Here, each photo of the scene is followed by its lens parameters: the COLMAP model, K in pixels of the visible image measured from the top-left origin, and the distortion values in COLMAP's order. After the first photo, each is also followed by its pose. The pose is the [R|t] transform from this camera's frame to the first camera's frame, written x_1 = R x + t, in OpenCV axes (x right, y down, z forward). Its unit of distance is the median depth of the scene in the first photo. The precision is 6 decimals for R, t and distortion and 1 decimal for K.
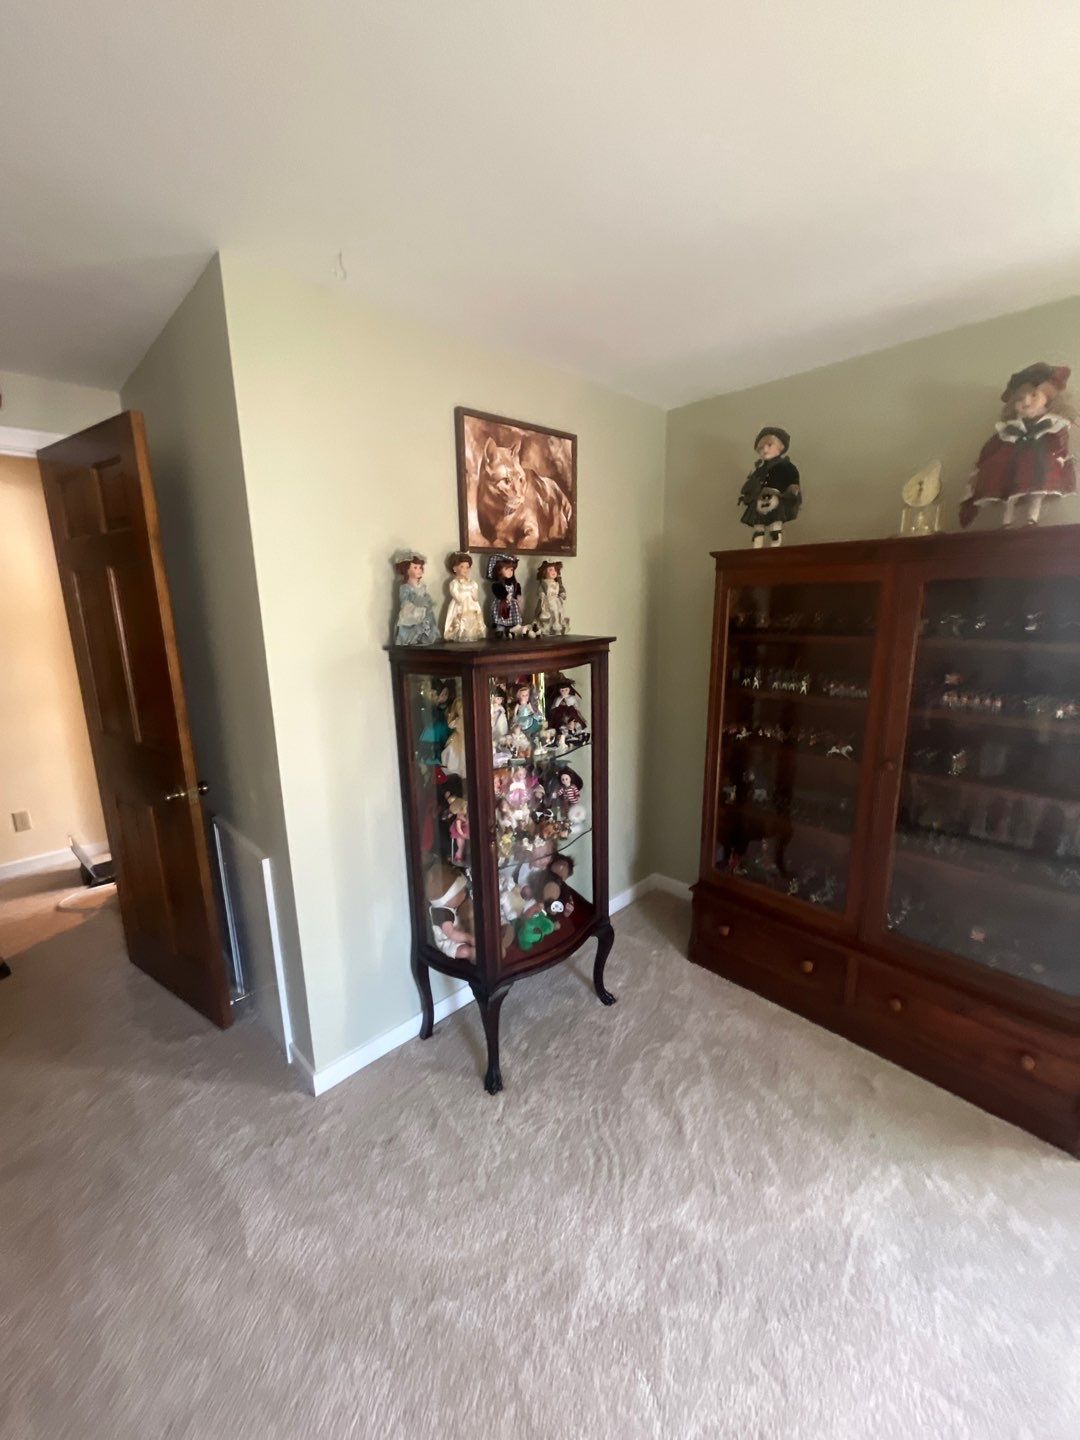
lens RADIAL K [[576.7, 0, 540.0], [0, 576.7, 720.0], [0, 0, 1]] dist [0.000252, -0.000336]
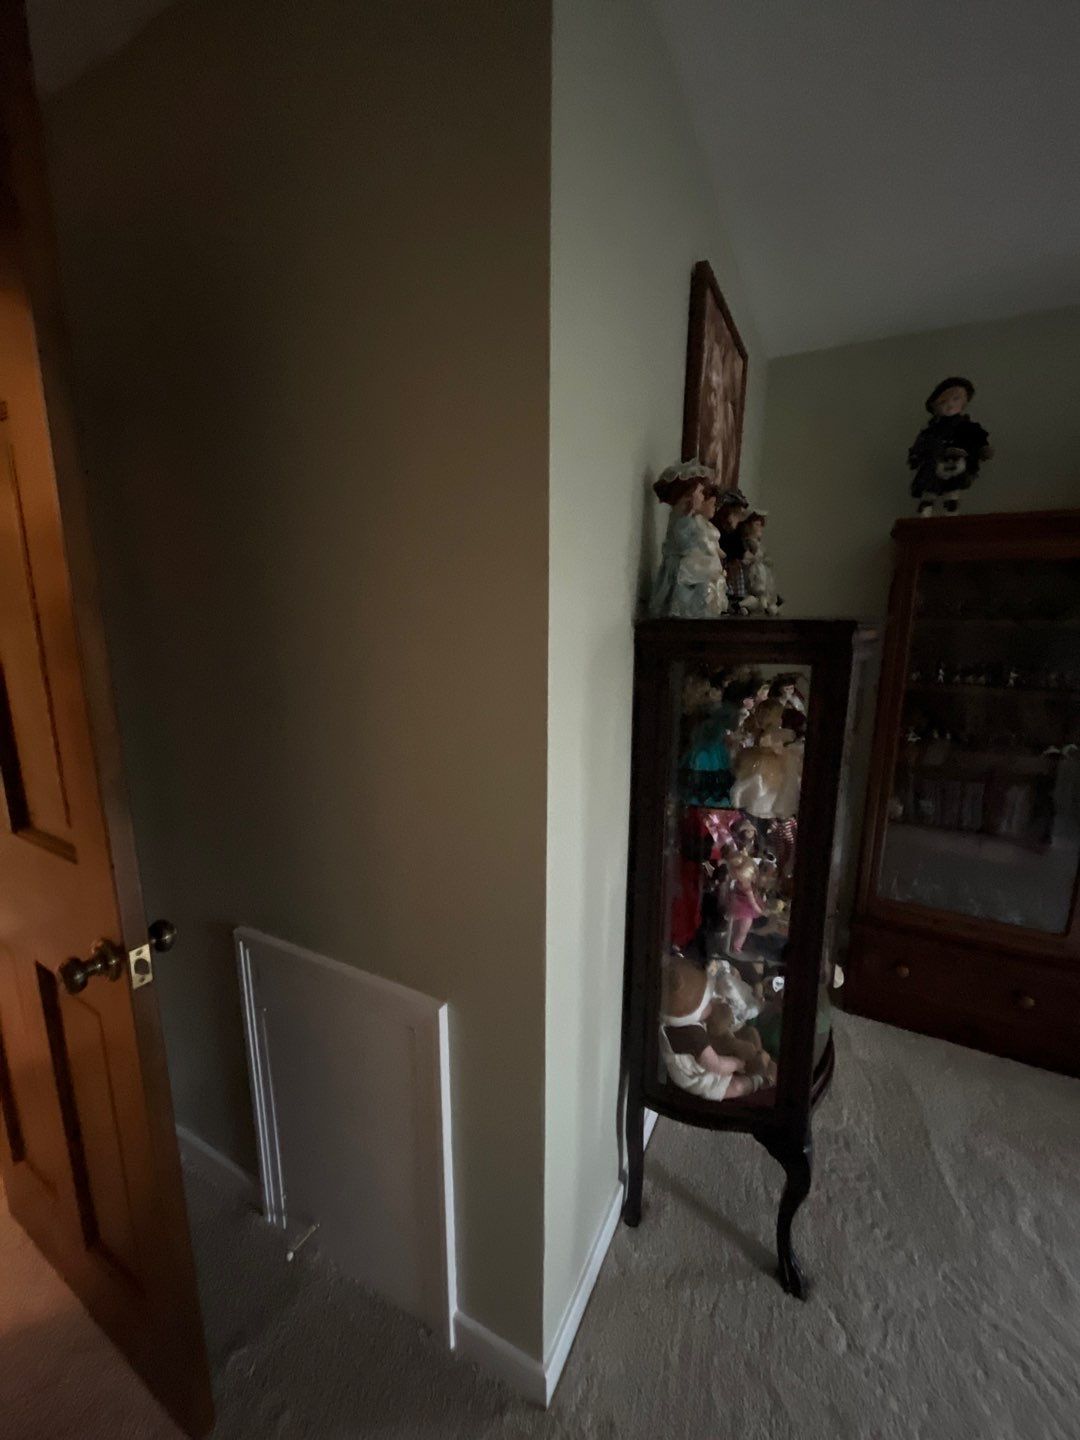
lens RADIAL K [[576.7, 0, 540.0], [0, 576.7, 720.0], [0, 0, 1]] dist [0.000252, -0.000336]
pose [[0.949869, -0.041442, 0.309888, -0.498984], [0.044938, 0.998981, -0.004146, -0.024679], [-0.309401, 0.017864, 0.950764, 0.406582]]
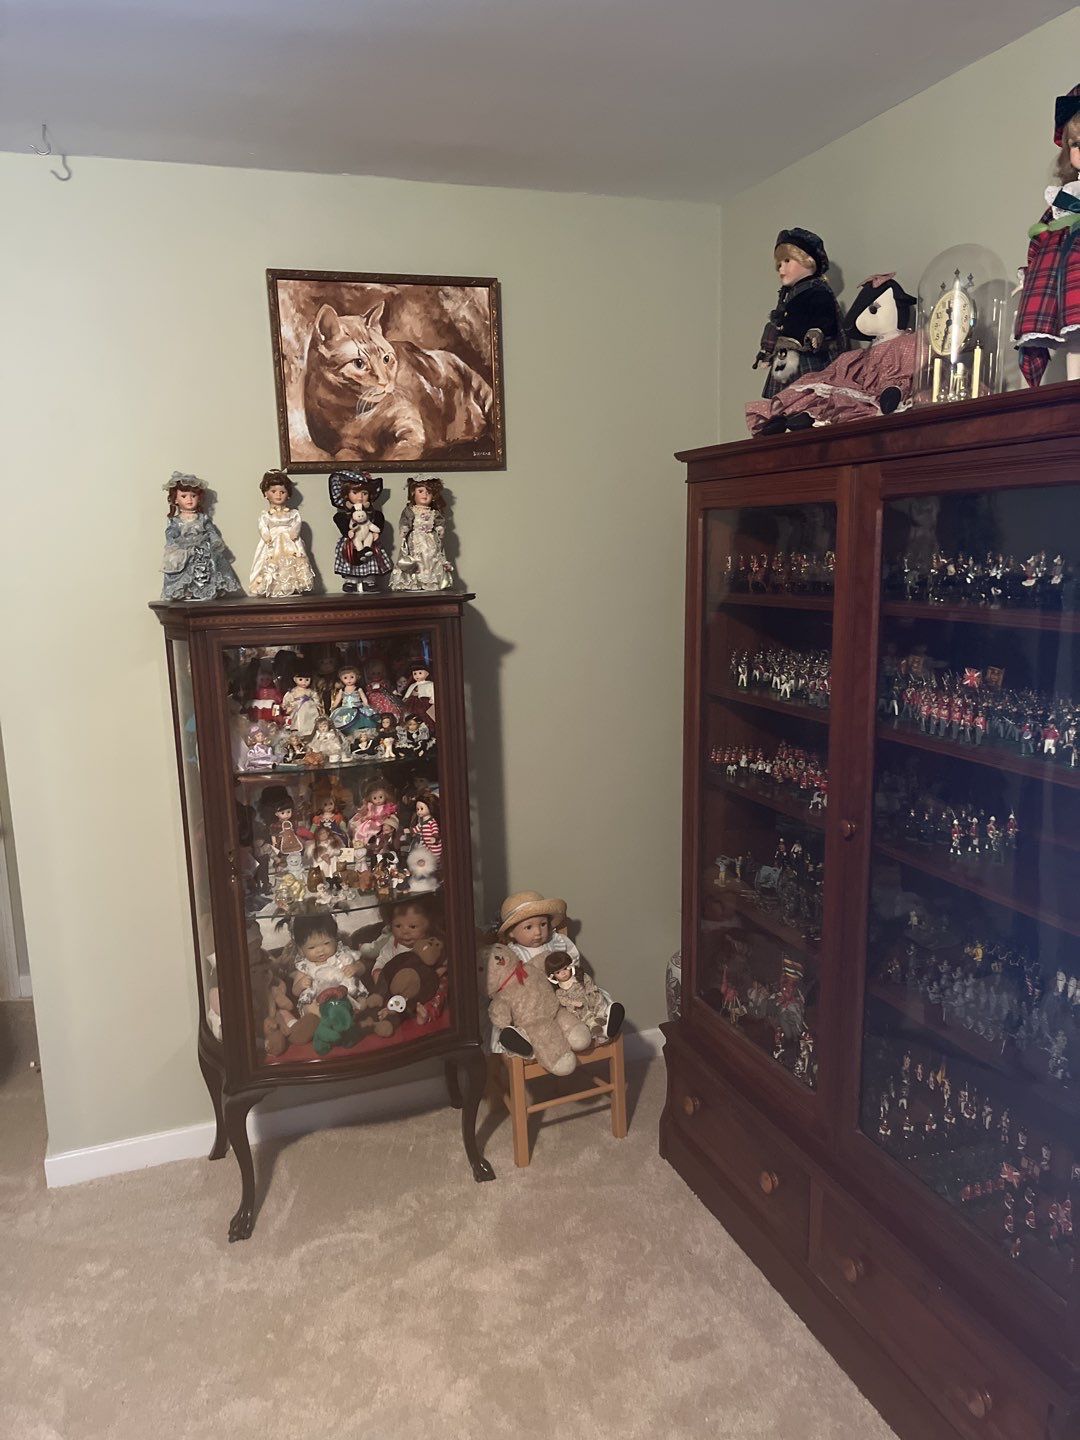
lens RADIAL K [[1072.5, 0, 537.9], [0, 1072.5, 726.1], [0, 0, 1]] dist [0.033508, -0.005415]
pose [[0.908715, 0.061072, -0.412925, 0.677405], [-0.070461, 0.997486, -0.007533, 0.008643], [0.411427, 0.035941, 0.910734, -0.058318]]
